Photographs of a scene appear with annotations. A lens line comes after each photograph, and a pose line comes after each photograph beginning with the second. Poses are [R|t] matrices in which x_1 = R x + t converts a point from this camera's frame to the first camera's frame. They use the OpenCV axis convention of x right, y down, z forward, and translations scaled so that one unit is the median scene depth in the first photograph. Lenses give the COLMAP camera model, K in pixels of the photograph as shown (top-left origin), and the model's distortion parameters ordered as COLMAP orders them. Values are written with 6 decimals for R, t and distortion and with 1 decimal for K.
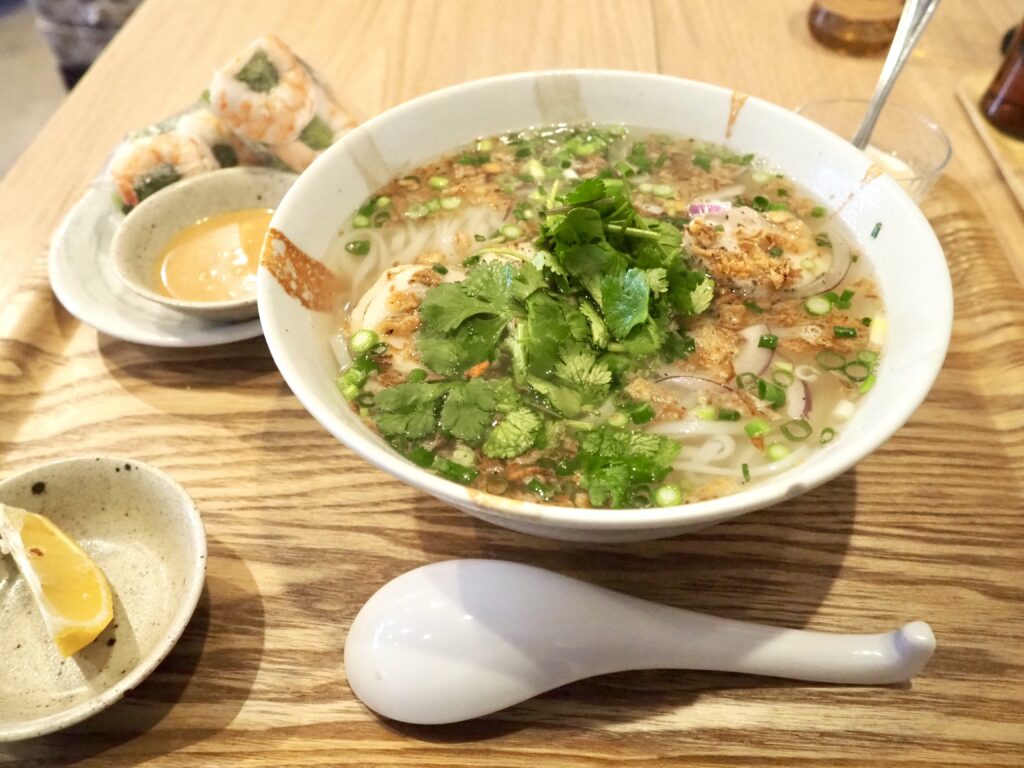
lens RADIAL K [[837.0, 0, 512.0], [0, 837.0, 384.0], [0, 0, 1]] dist [-0.042717, 0.021440]
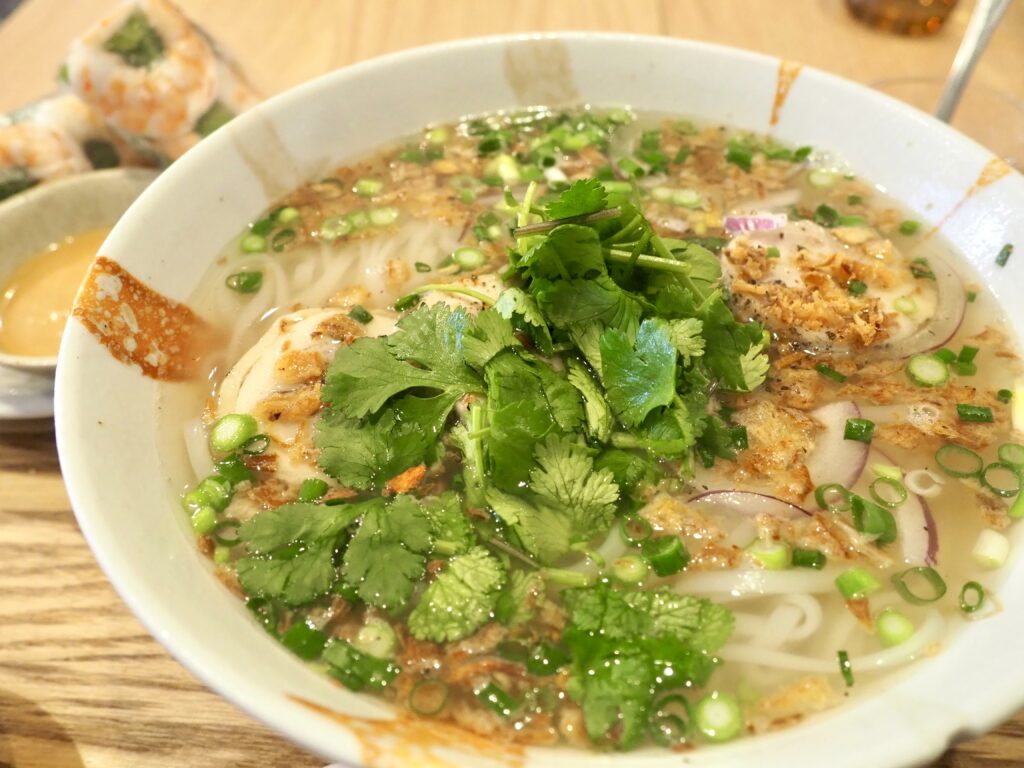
lens RADIAL K [[837.0, 0, 512.0], [0, 837.0, 384.0], [0, 0, 1]] dist [-0.042717, 0.021440]
pose [[0.999958, -0.004458, 0.008035, 0.031817], [0.004540, 0.999937, -0.010286, -0.078868], [-0.007988, 0.010322, 0.999915, 0.346158]]
